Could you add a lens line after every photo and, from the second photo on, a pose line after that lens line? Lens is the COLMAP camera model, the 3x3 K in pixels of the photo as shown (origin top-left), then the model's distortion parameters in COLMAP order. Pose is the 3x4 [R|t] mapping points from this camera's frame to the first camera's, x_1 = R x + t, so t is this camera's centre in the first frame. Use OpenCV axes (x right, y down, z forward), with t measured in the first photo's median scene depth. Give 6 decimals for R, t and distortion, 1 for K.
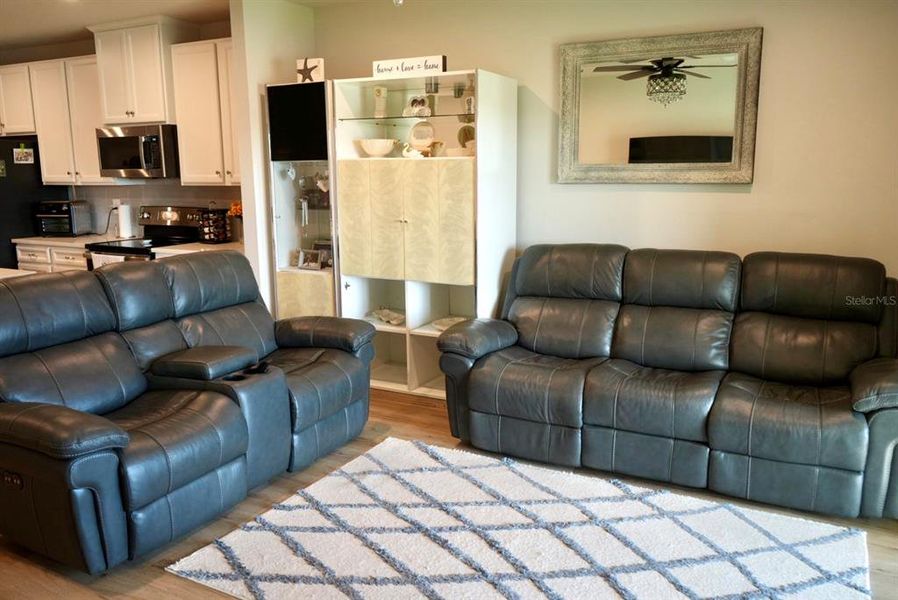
lens RADIAL K [[739.5, 0, 449.0], [0, 739.5, 300.0], [0, 0, 1]] dist [-0.005925, 0.001039]
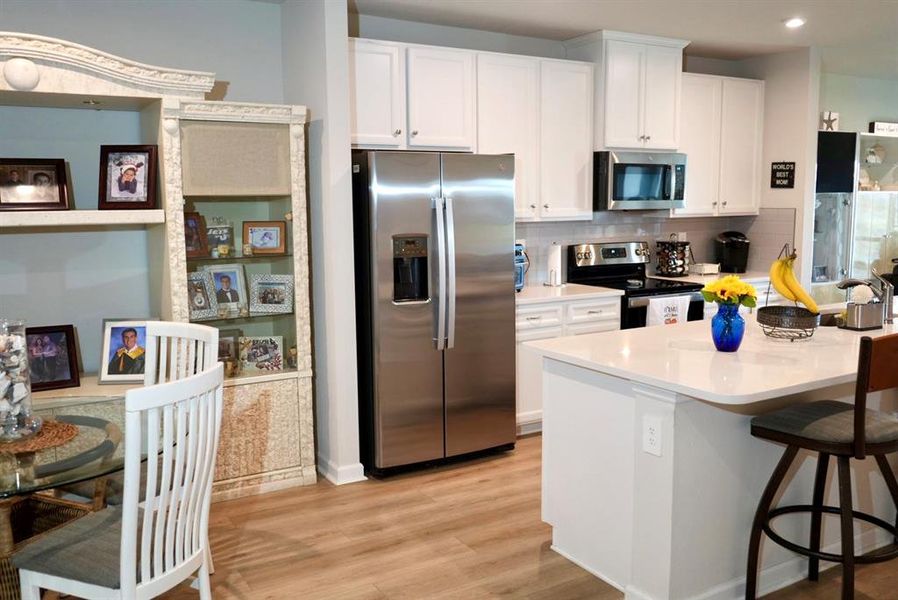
lens RADIAL K [[773.9, 0, 449.0], [0, 773.9, 300.0], [0, 0, 1]] dist [-0.009412, 0.015736]
pose [[0.508522, -0.105088, 0.854612, -1.354489], [0.159554, 0.986836, 0.026407, -0.120896], [-0.846137, 0.122928, 0.518595, 0.732014]]
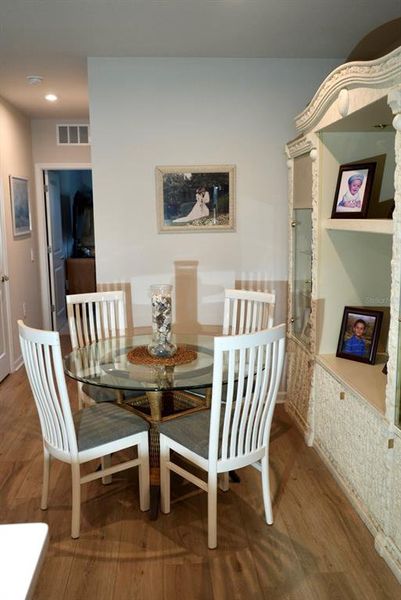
lens RADIAL K [[554.5, 0, 200.5], [0, 554.5, 300.0], [0, 0, 1]] dist [0.007592, 0.007202]
pose [[0.546259, 0.133516, -0.826907, -0.679551], [-0.143696, 0.987516, 0.064523, -0.162502], [0.825199, 0.083577, 0.558625, 0.907493]]
